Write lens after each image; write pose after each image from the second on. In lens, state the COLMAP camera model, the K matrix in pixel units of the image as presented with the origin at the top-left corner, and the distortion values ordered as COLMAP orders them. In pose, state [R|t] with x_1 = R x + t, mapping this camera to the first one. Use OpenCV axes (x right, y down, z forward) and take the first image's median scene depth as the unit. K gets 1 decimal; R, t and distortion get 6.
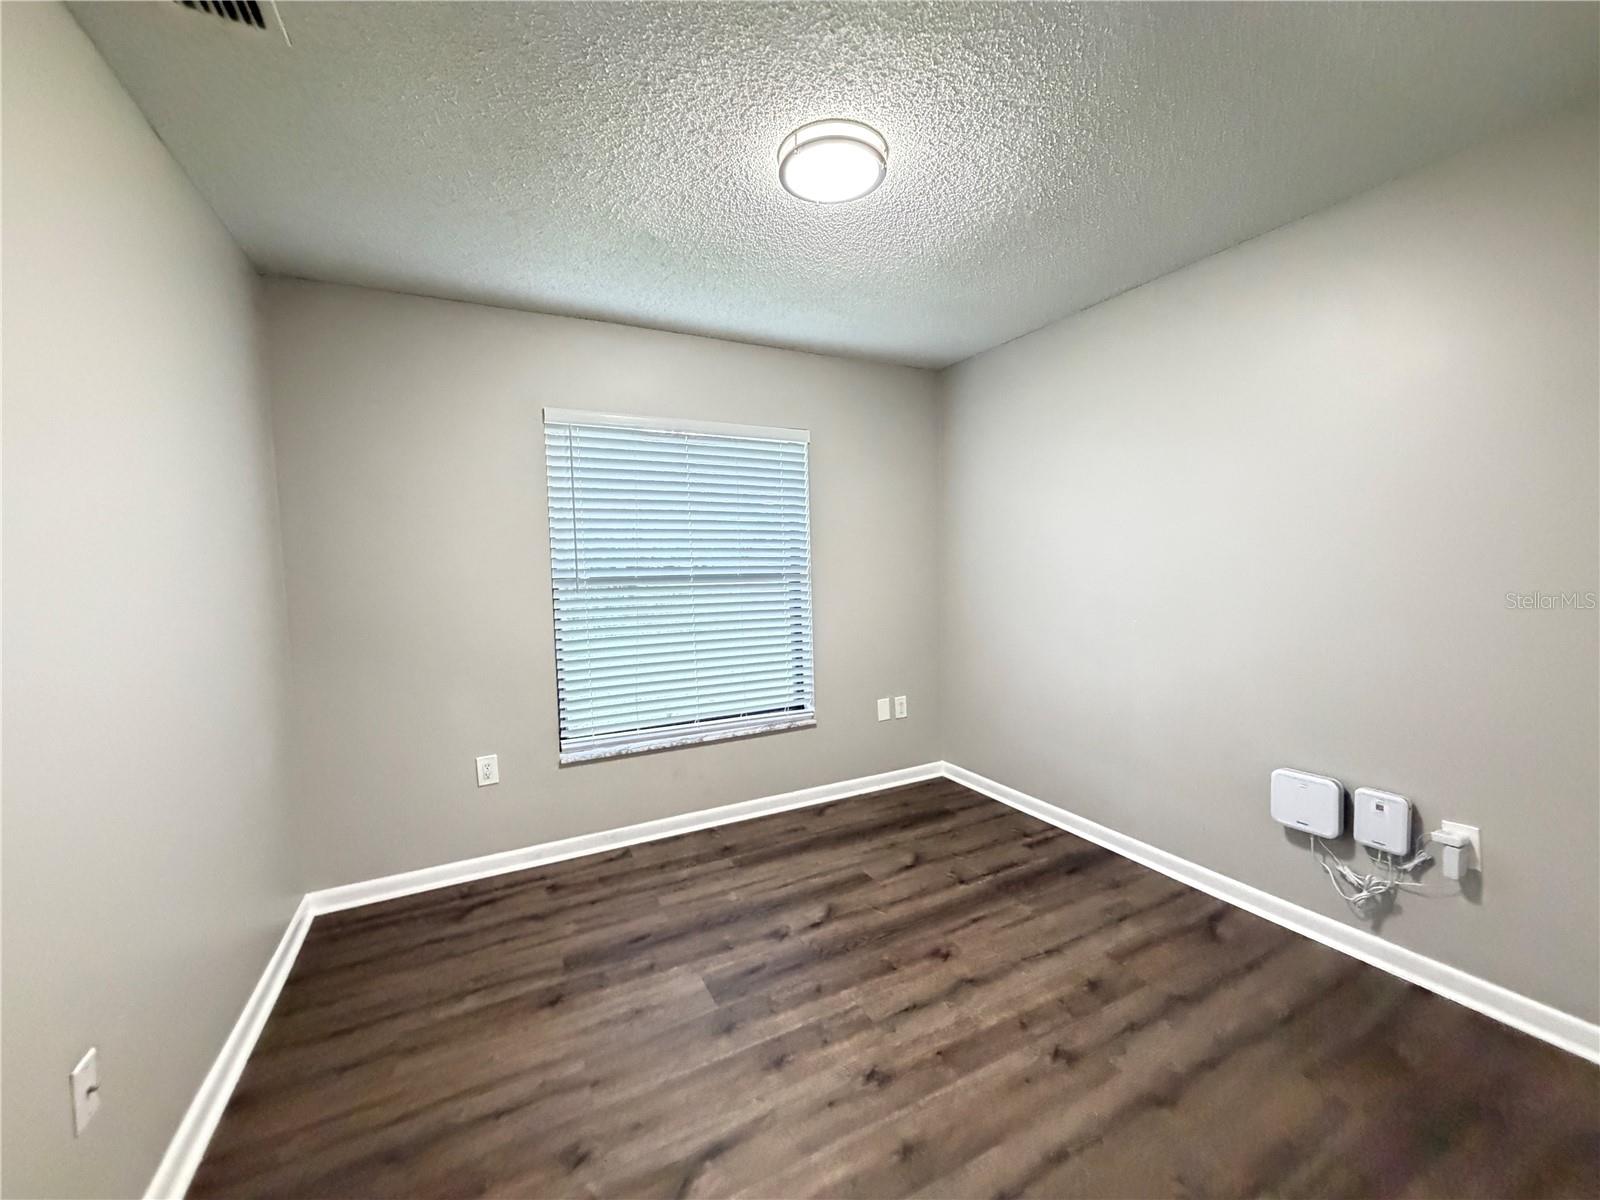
lens RADIAL K [[635.4, 0, 794.9], [0, 635.4, 598.4], [0, 0, 1]] dist [-0.000324, 0.000281]
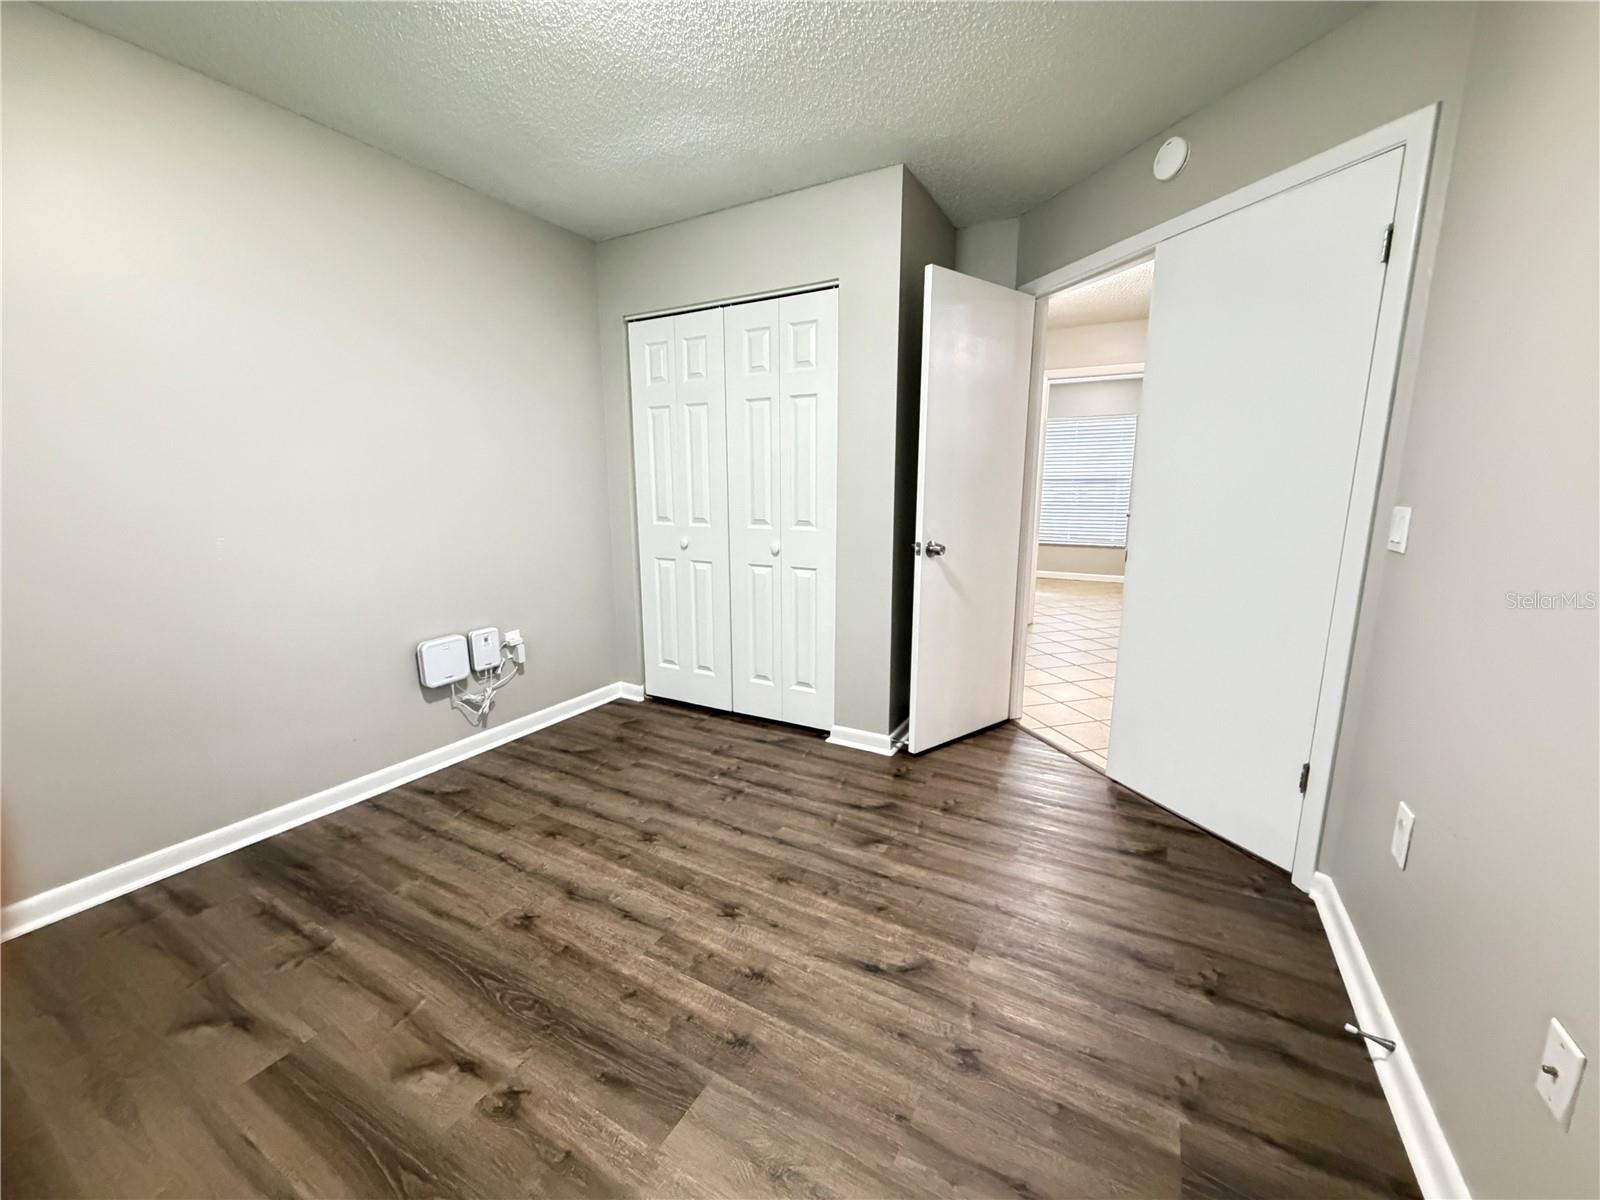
lens RADIAL K [[635.4, 0, 794.3], [0, 635.4, 600.9], [0, 0, 1]] dist [-0.000324, 0.000281]
pose [[-0.546276, -0.131744, 0.827179, -0.653712], [0.064311, 0.978041, 0.198242, 0.000943], [-0.835132, 0.161492, -0.525808, 1.164223]]
